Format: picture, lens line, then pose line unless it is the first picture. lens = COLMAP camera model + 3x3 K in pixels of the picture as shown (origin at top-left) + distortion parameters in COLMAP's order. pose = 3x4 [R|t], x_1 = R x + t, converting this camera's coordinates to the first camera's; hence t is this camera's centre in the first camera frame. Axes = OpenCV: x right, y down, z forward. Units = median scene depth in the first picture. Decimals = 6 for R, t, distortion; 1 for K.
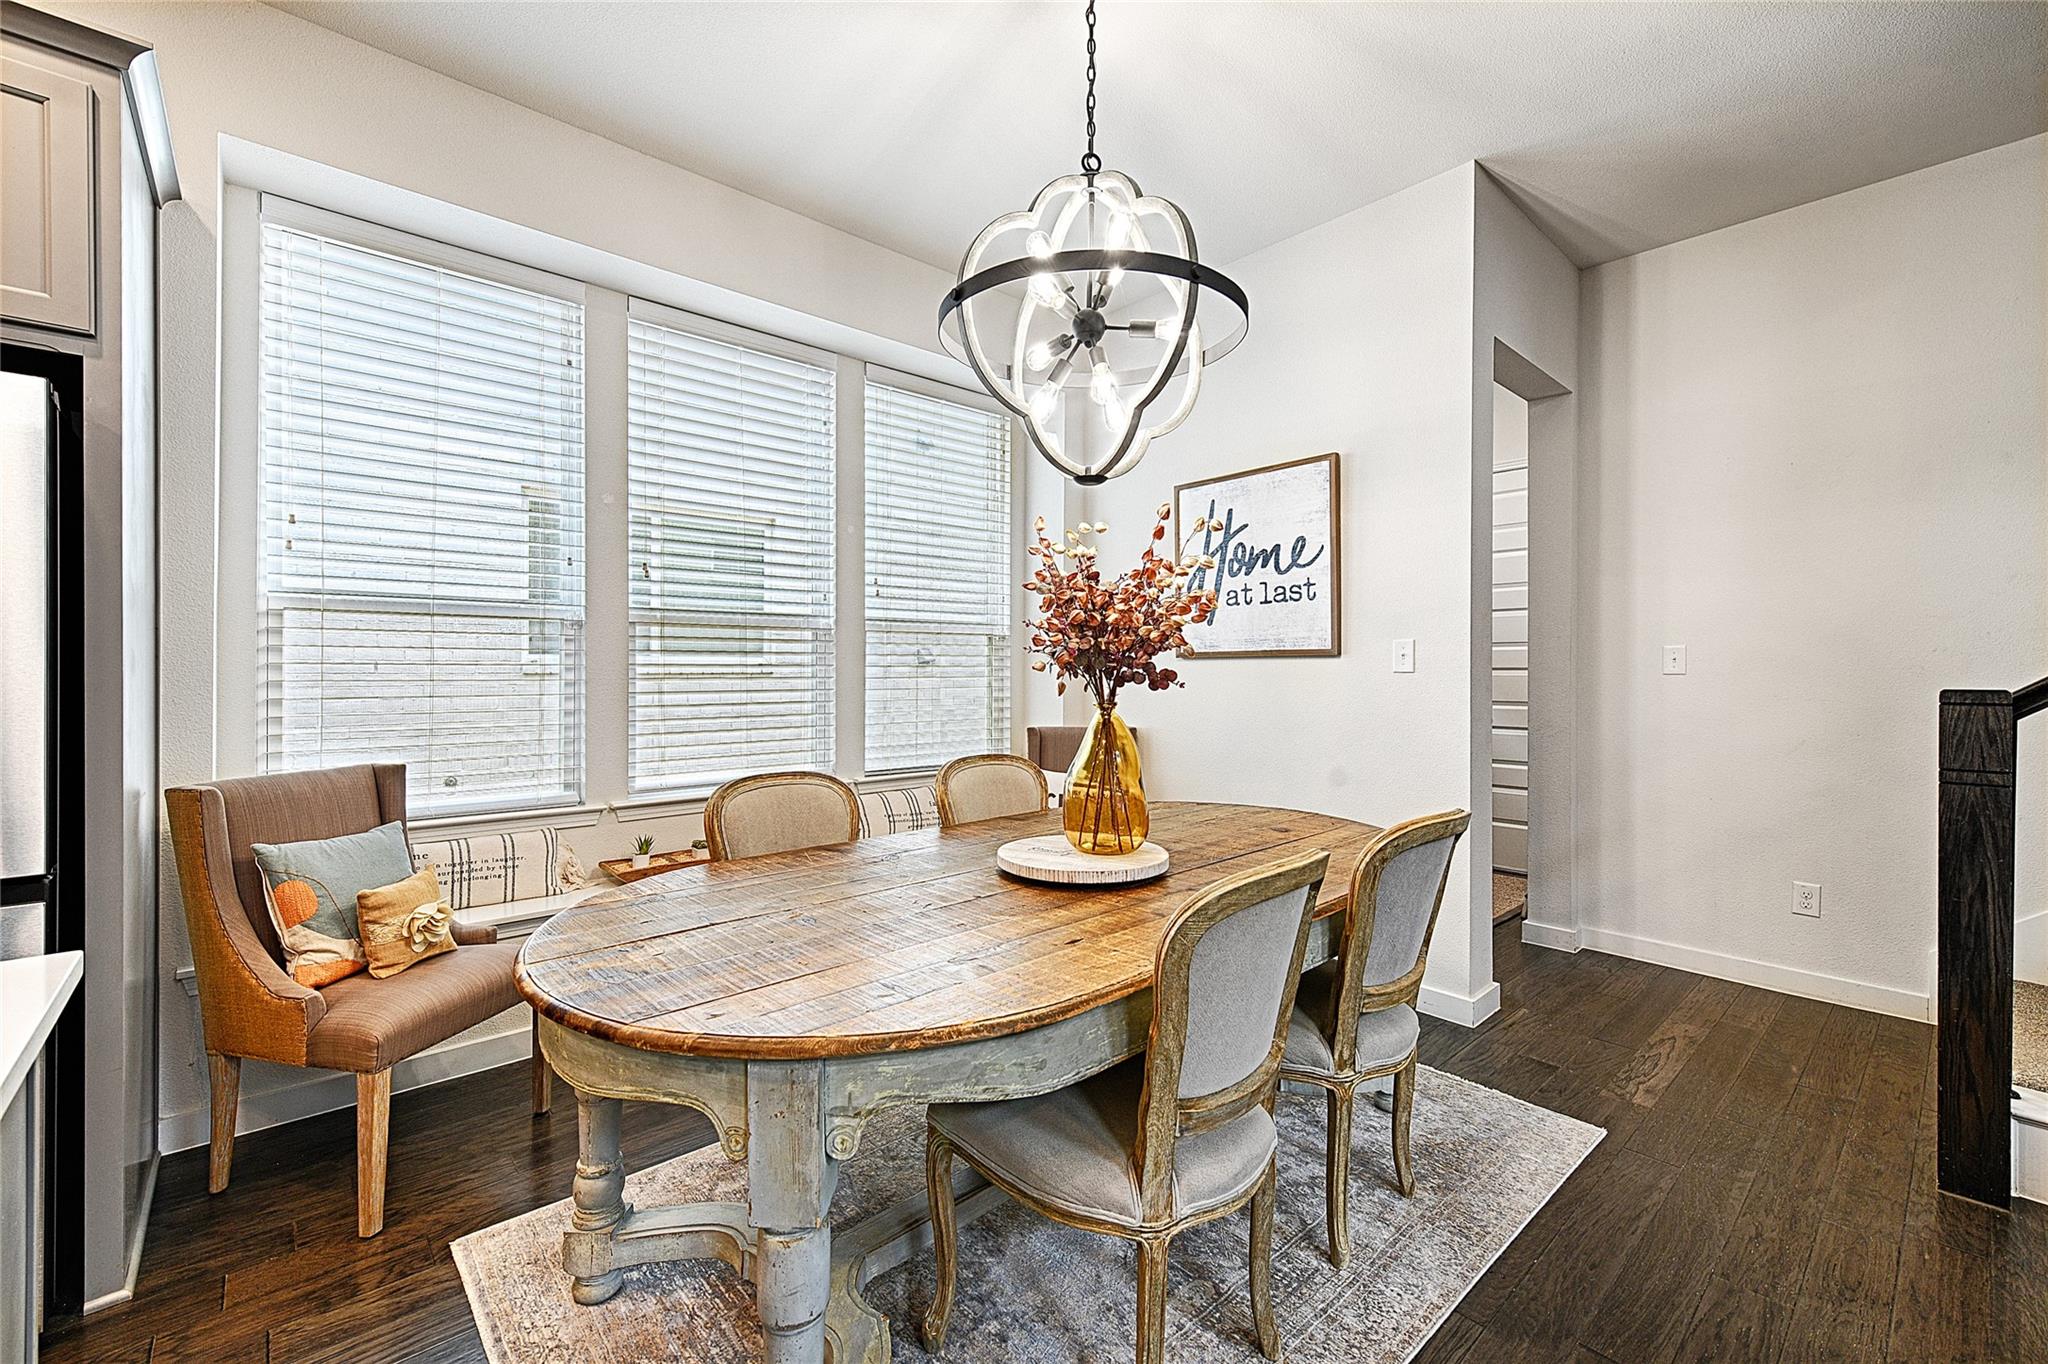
lens RADIAL K [[860.3, 0, 1024.0], [0, 860.3, 682.0], [0, 0, 1]] dist [0.010107, -0.000291]
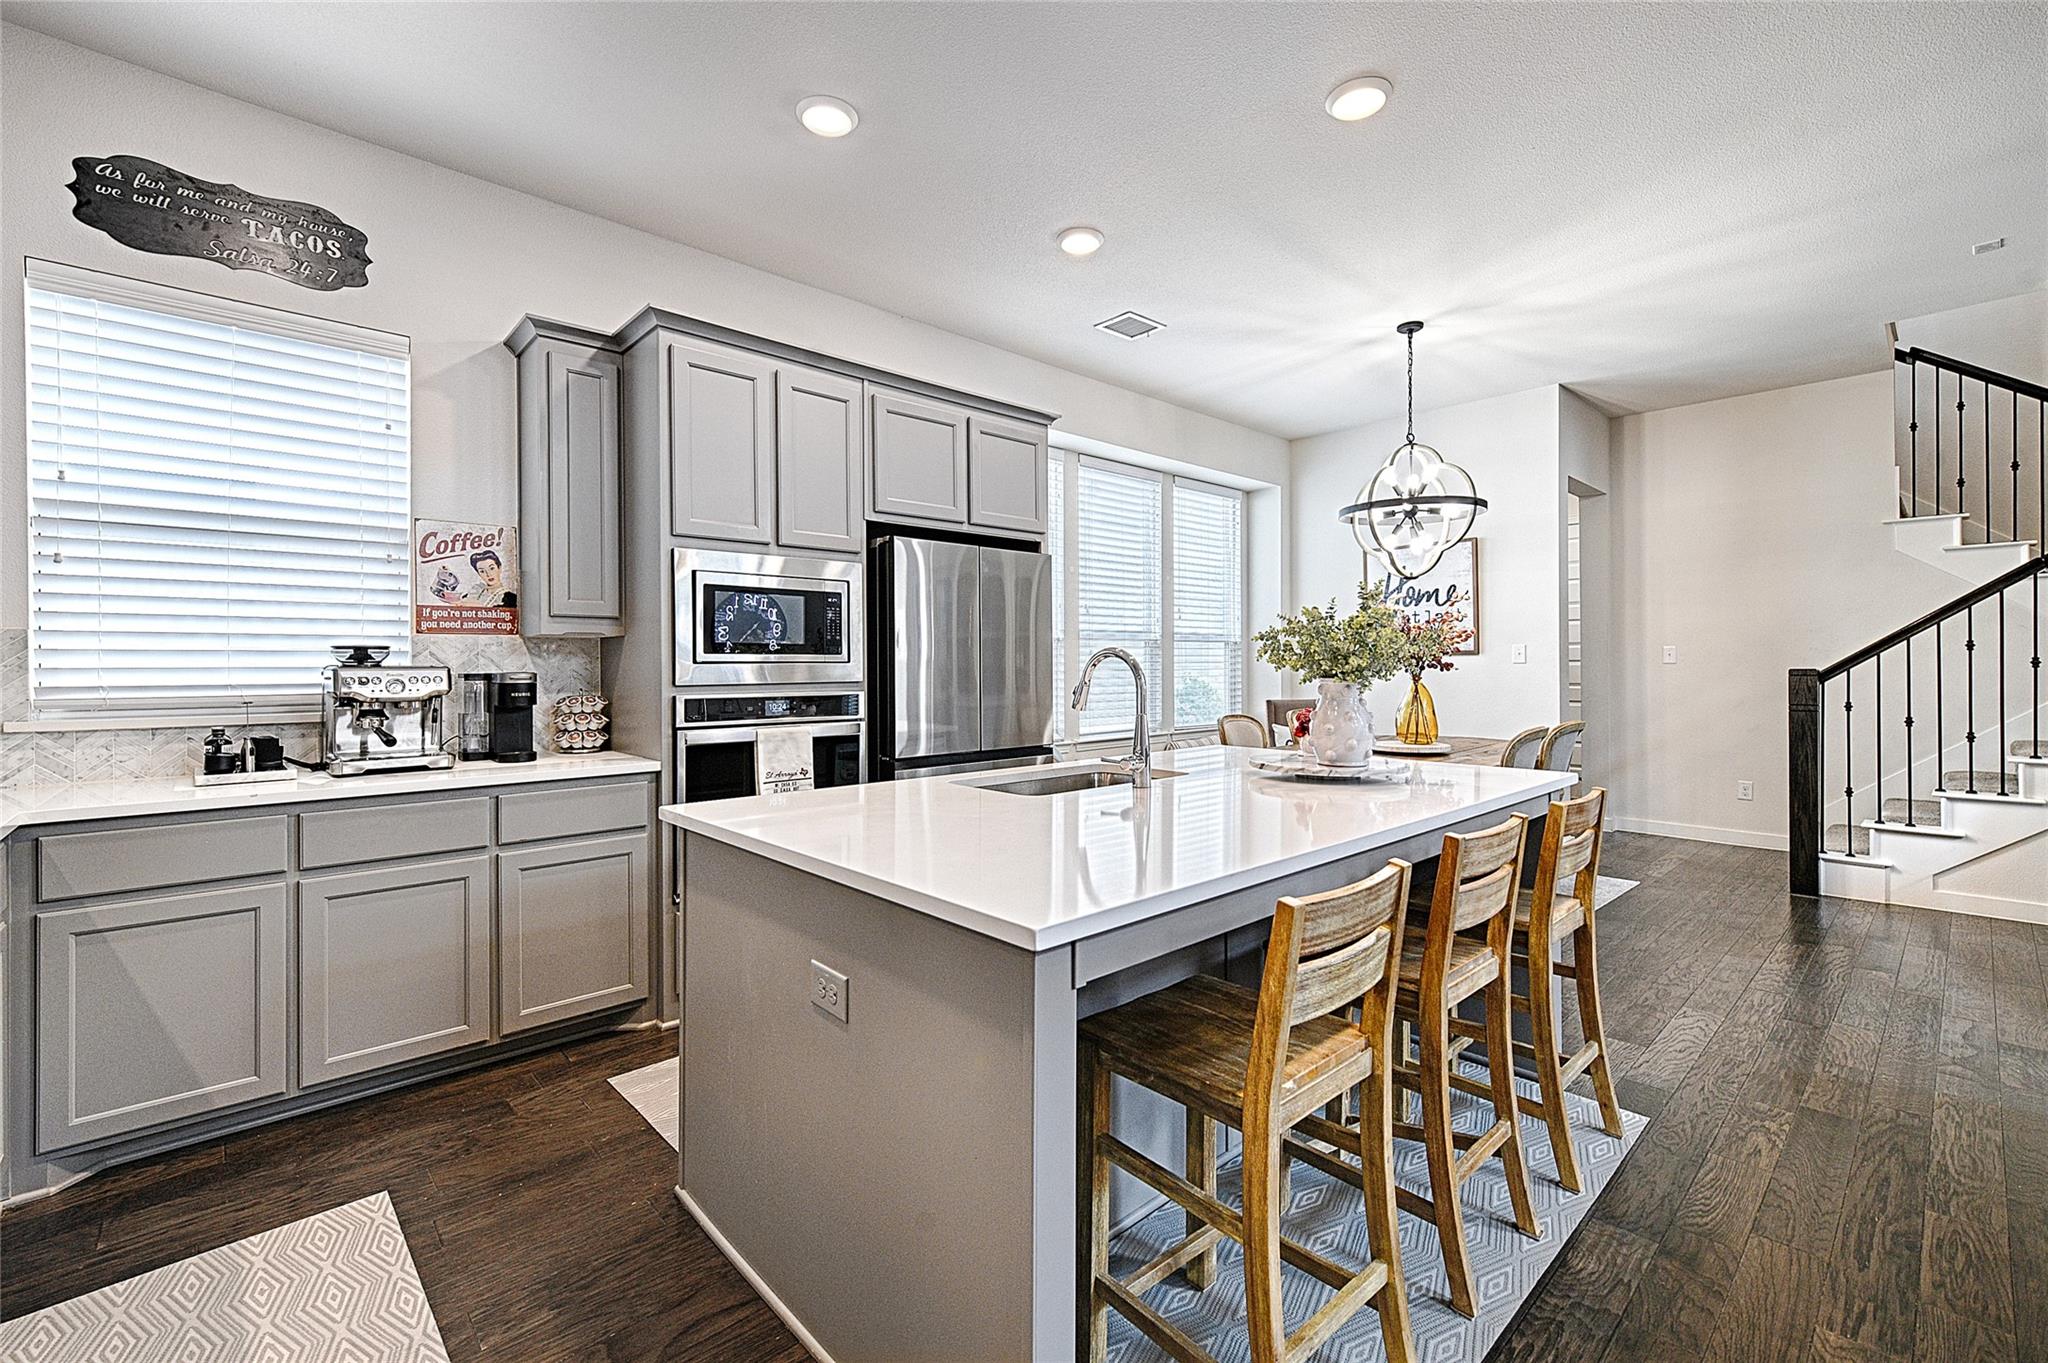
lens RADIAL K [[875.0, 0, 1026.8], [0, 875.0, 676.6], [0, 0, 1]] dist [0.011576, -0.000416]
pose [[0.999817, -0.008526, 0.017107, -0.547759], [0.008555, 0.999962, -0.001596, 0.009452], [-0.017092, 0.001742, 0.999852, -0.716122]]
